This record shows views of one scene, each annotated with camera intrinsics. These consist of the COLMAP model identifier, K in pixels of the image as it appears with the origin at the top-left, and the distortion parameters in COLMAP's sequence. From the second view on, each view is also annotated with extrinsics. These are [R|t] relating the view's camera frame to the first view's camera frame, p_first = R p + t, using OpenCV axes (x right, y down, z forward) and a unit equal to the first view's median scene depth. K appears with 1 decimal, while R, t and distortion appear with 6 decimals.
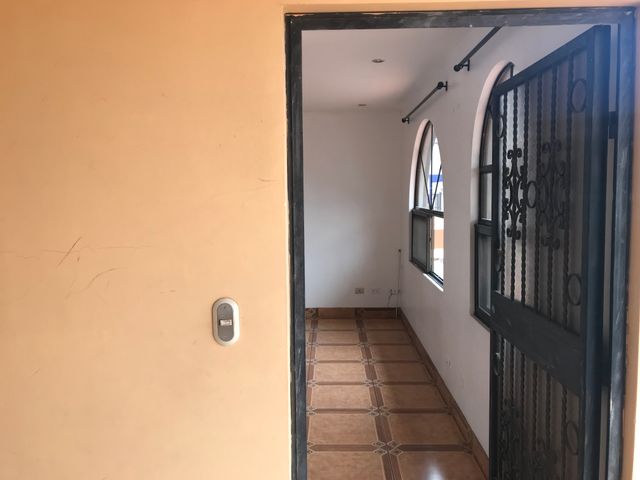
lens RADIAL K [[530.2, 0, 318.4], [0, 530.2, 229.9], [0, 0, 1]] dist [0.065730, -0.084406]
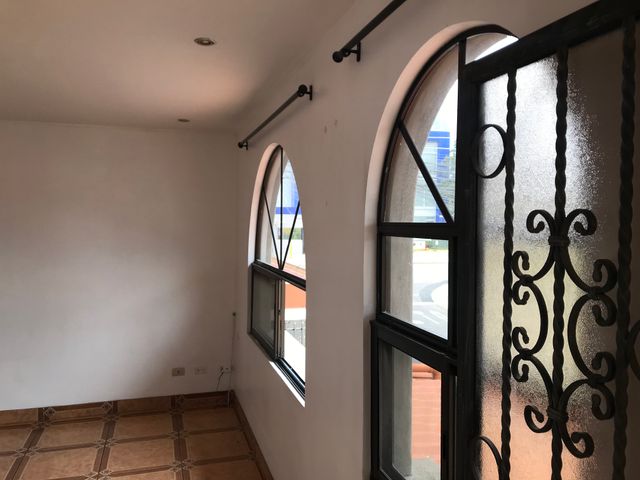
lens RADIAL K [[530.2, 0, 318.4], [0, 530.2, 229.9], [0, 0, 1]] dist [0.065730, -0.084406]
pose [[0.949973, 0.013659, 0.312034, 0.034294], [0.003594, 0.998499, -0.054651, -0.047772], [-0.312312, 0.053038, 0.948498, 0.281166]]
